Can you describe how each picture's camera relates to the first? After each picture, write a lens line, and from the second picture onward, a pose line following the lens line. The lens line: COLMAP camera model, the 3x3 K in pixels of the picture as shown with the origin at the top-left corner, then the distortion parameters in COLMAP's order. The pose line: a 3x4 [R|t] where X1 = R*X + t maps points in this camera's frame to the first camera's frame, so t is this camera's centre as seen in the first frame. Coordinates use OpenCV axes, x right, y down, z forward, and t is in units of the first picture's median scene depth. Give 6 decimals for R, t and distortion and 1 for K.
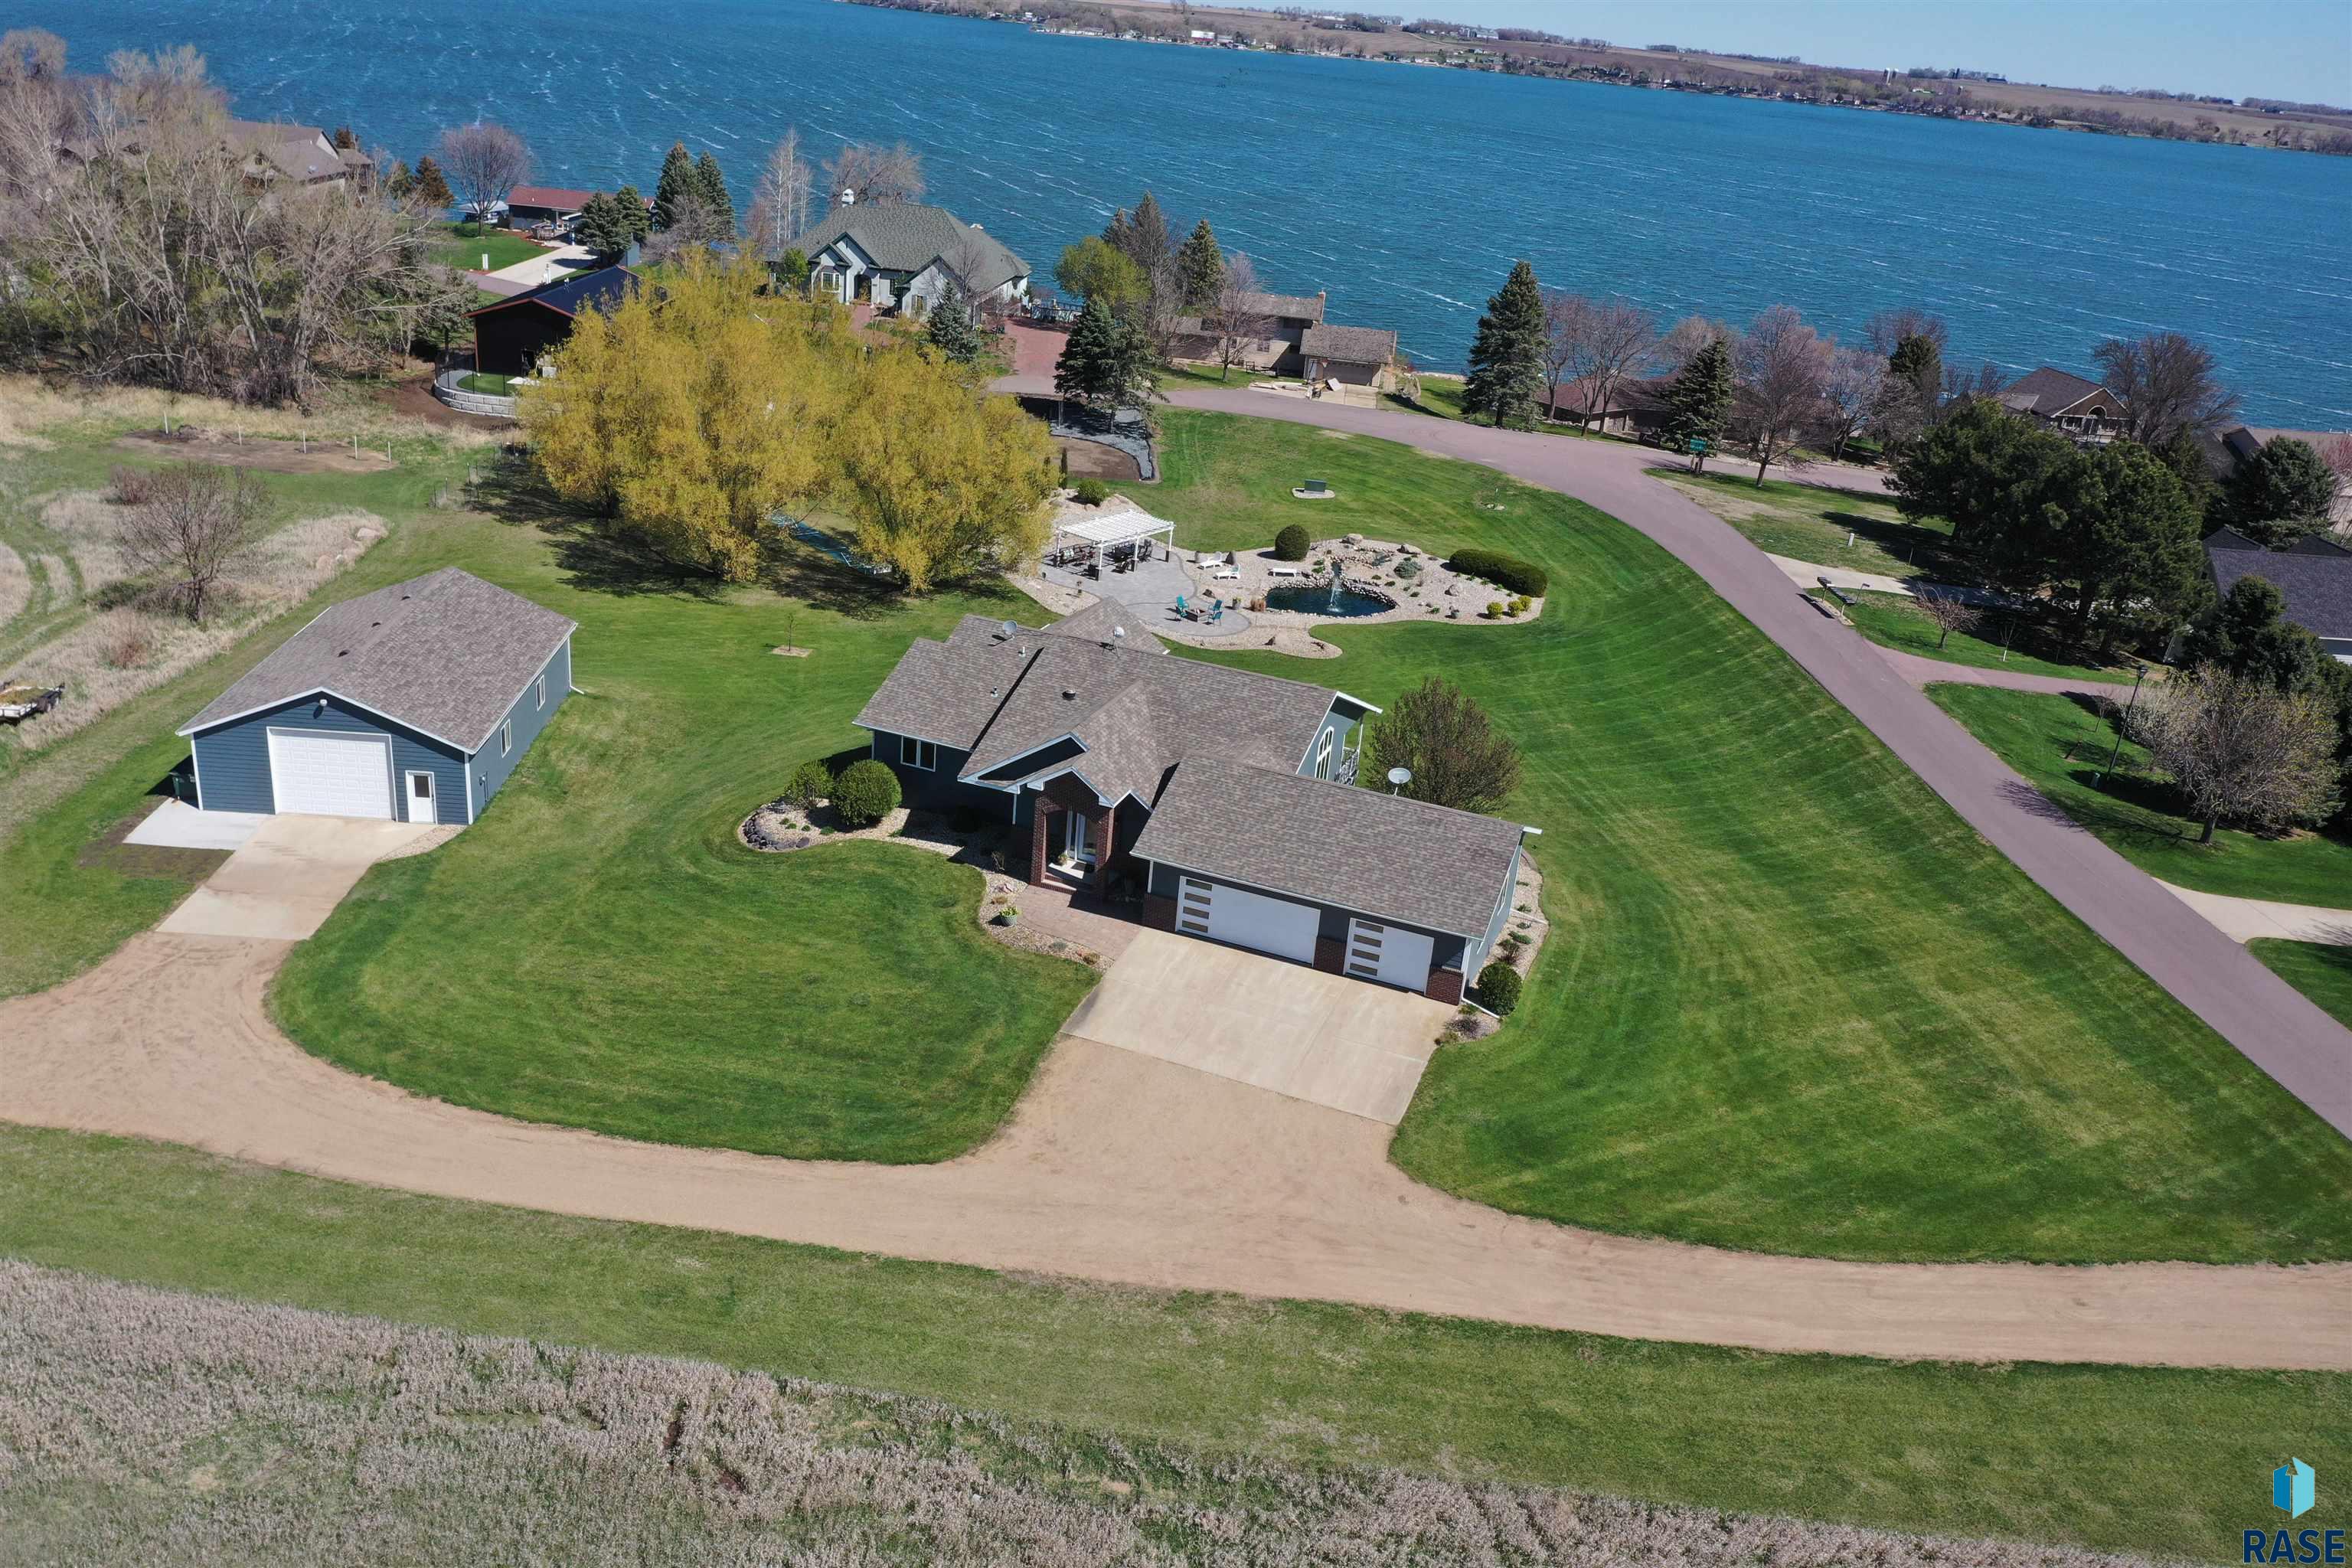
lens RADIAL K [[1874.6, 0, 1176.0], [0, 1874.6, 784.0], [0, 0, 1]] dist [0.002270, 0.008035]
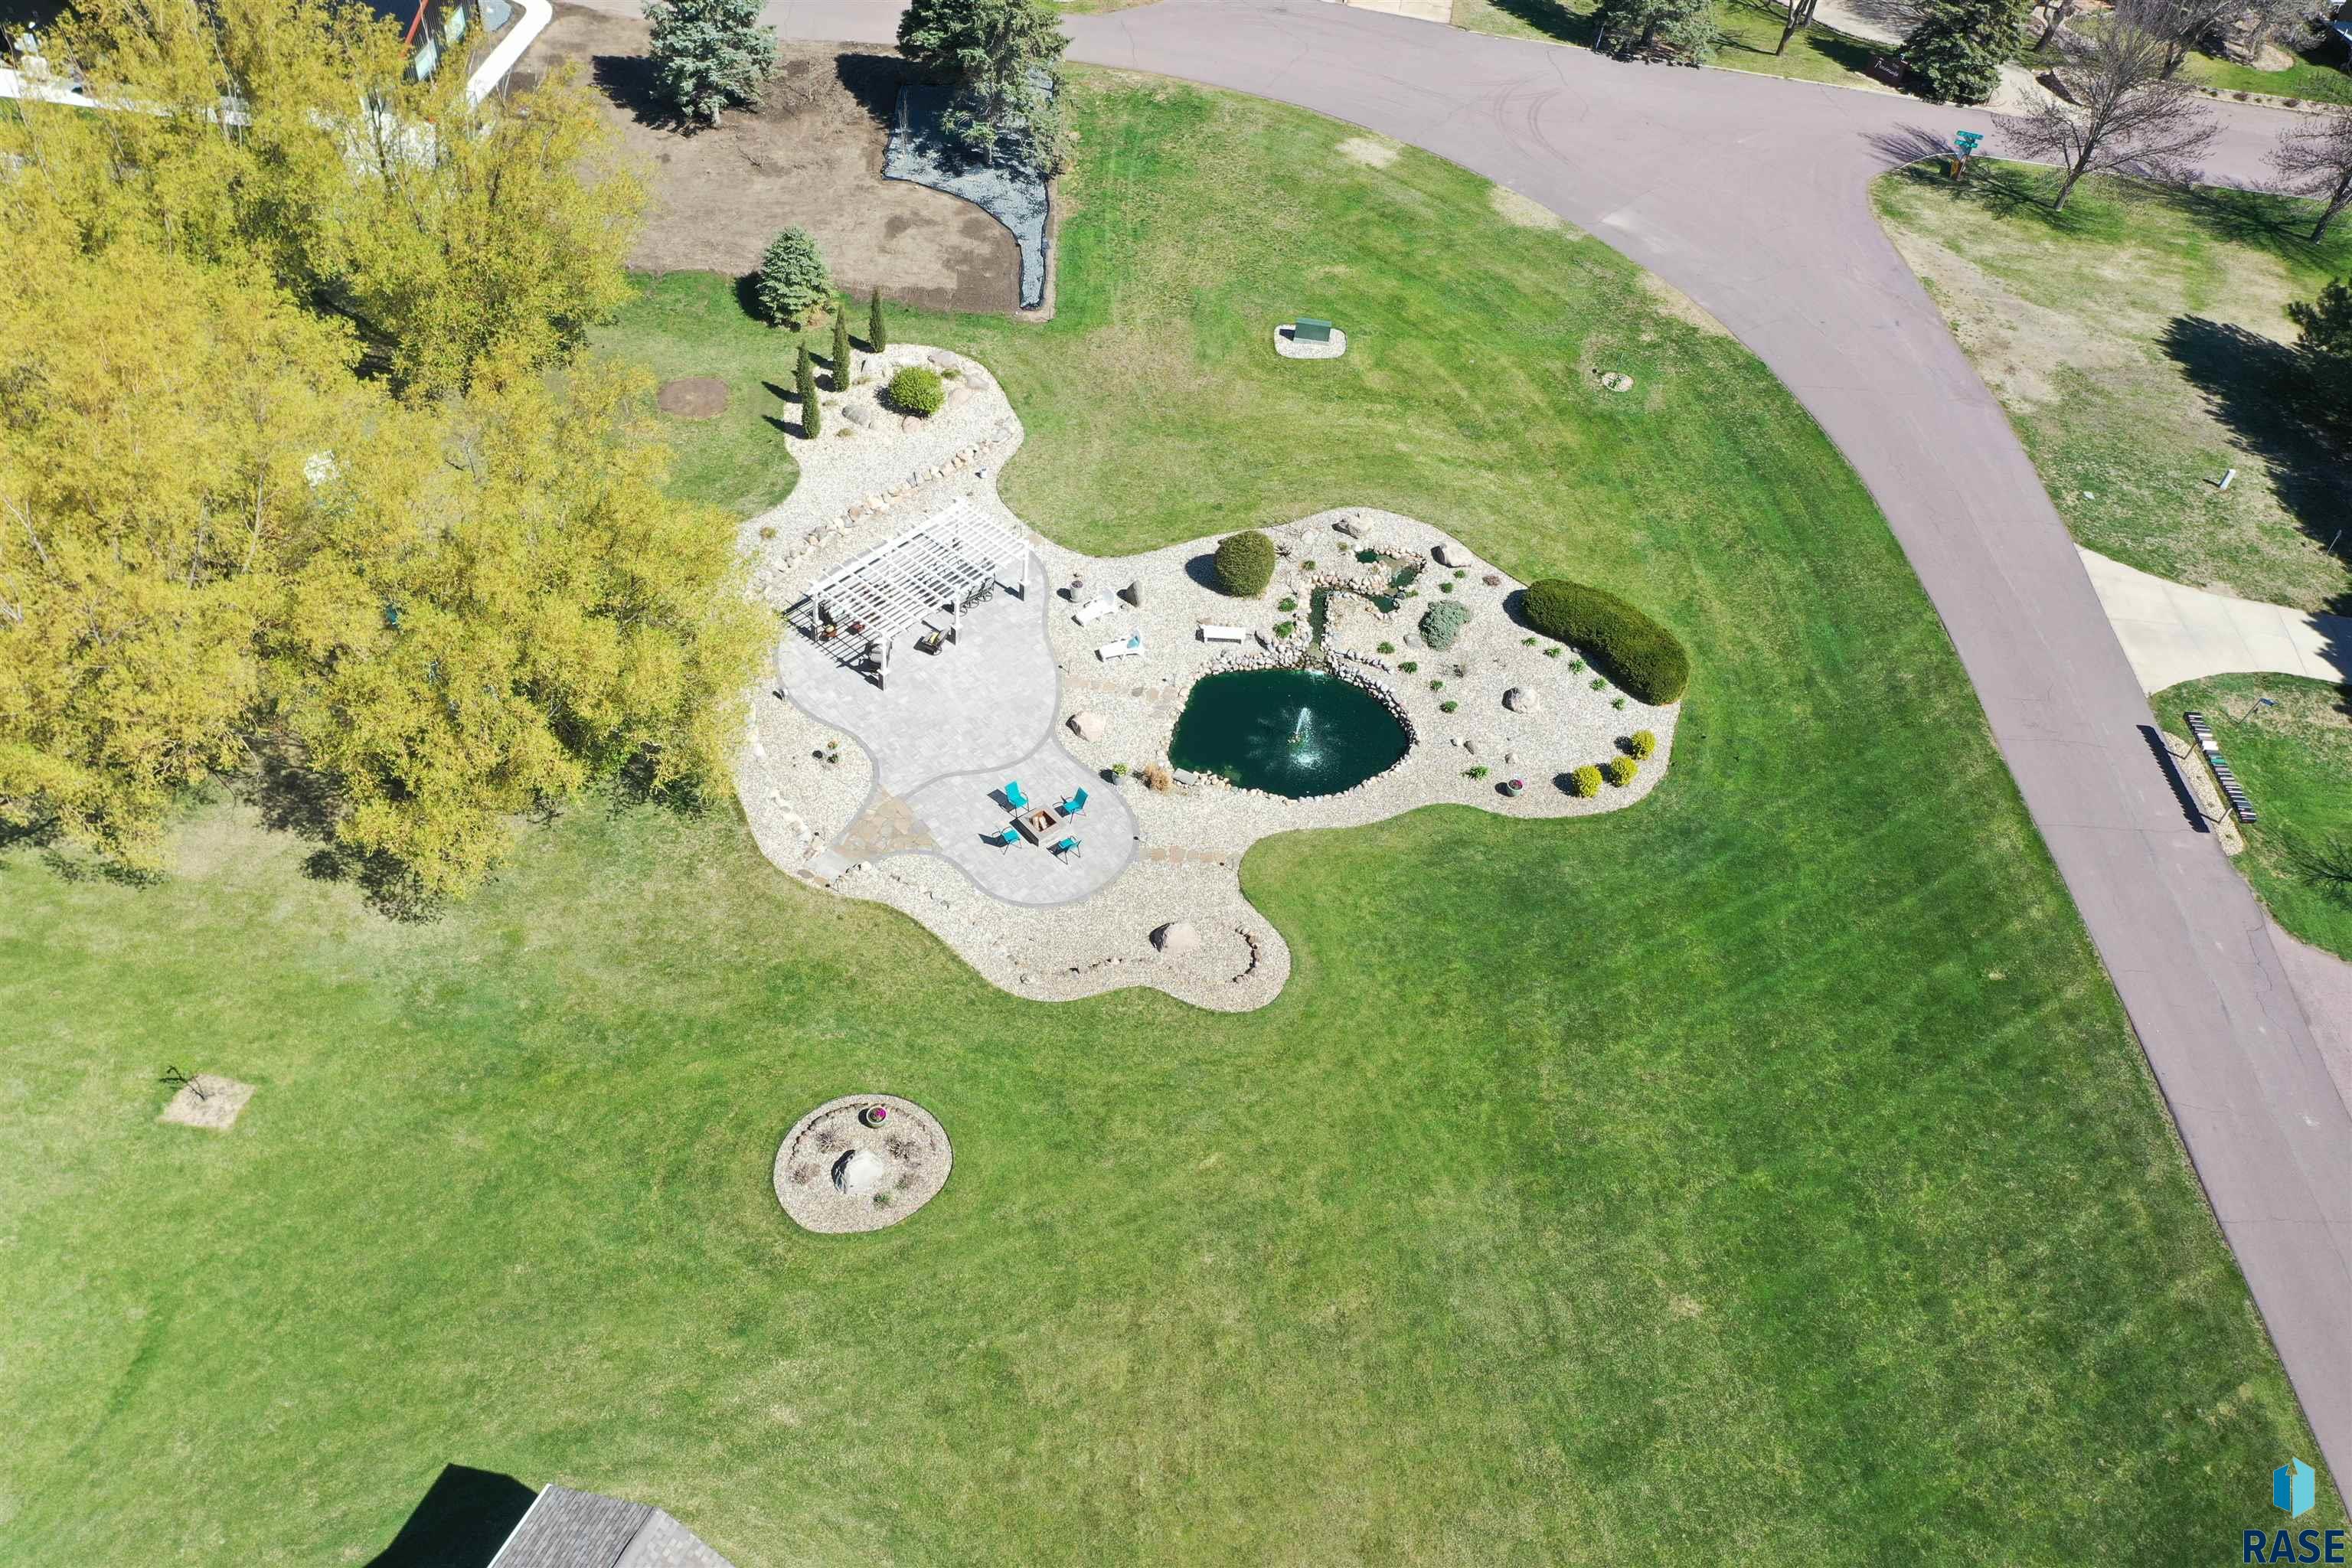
lens RADIAL K [[1861.9, 0, 1176.0], [0, 1861.9, 784.0], [0, 0, 1]] dist [0.000468, -0.002773]
pose [[0.998749, 0.026641, -0.042317, 0.066912], [-0.008122, 0.921451, 0.388409, -0.284288], [0.049341, -0.387579, 0.920515, 0.450936]]
